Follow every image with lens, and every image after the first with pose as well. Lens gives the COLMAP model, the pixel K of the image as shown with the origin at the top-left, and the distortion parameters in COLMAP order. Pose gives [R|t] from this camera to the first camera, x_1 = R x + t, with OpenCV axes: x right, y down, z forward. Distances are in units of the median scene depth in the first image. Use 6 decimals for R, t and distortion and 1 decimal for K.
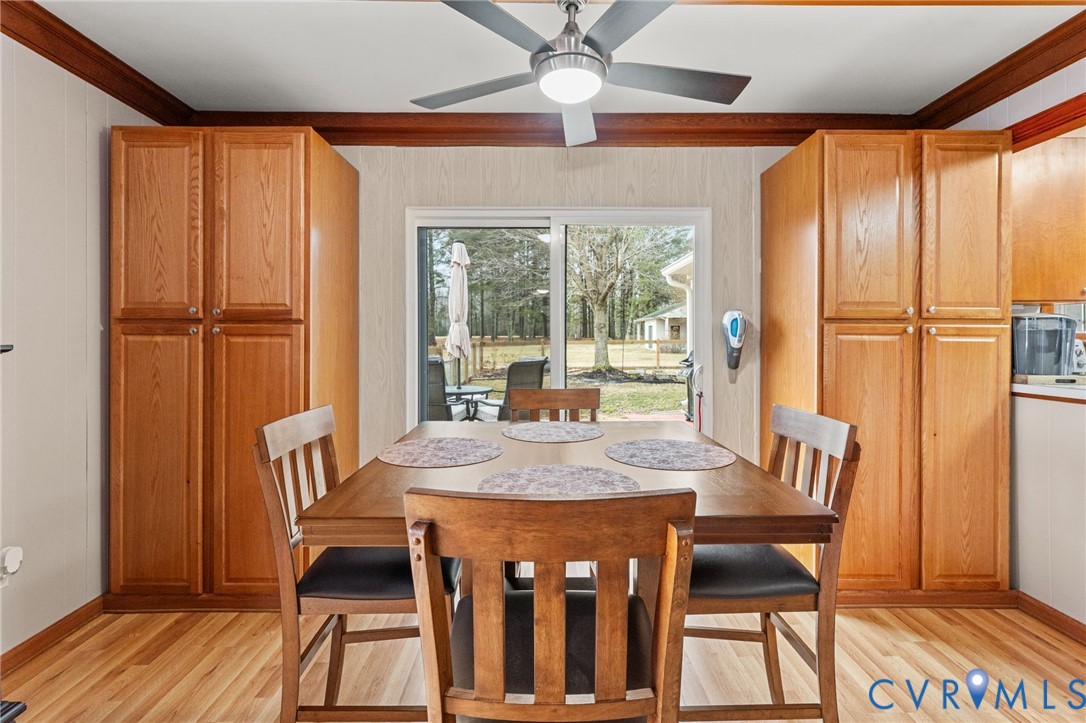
lens RADIAL K [[490.1, 0, 543.8], [0, 490.1, 340.0], [0, 0, 1]] dist [-0.001077, -0.001897]
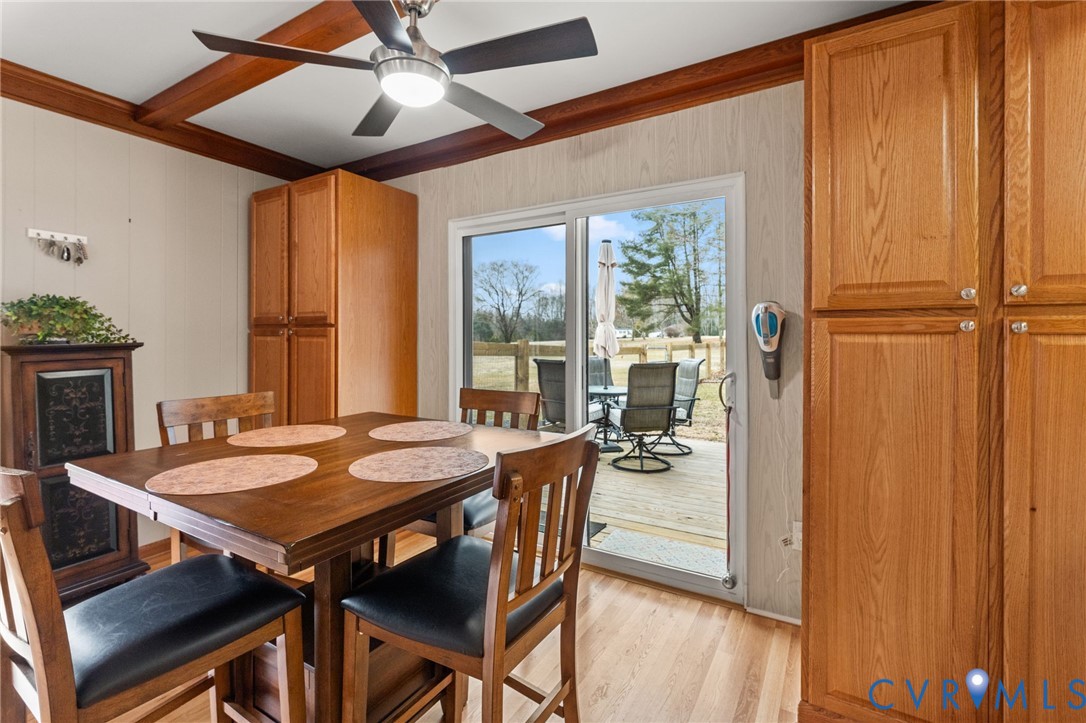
lens RADIAL K [[490.1, 0, 542.4], [0, 490.1, 338.1], [0, 0, 1]] dist [-0.001077, -0.001897]
pose [[0.850416, 0.000727, -0.526111, 0.613944], [-0.003157, 0.999988, -0.003722, -0.001473], [0.526102, 0.004827, 0.850408, 0.214855]]
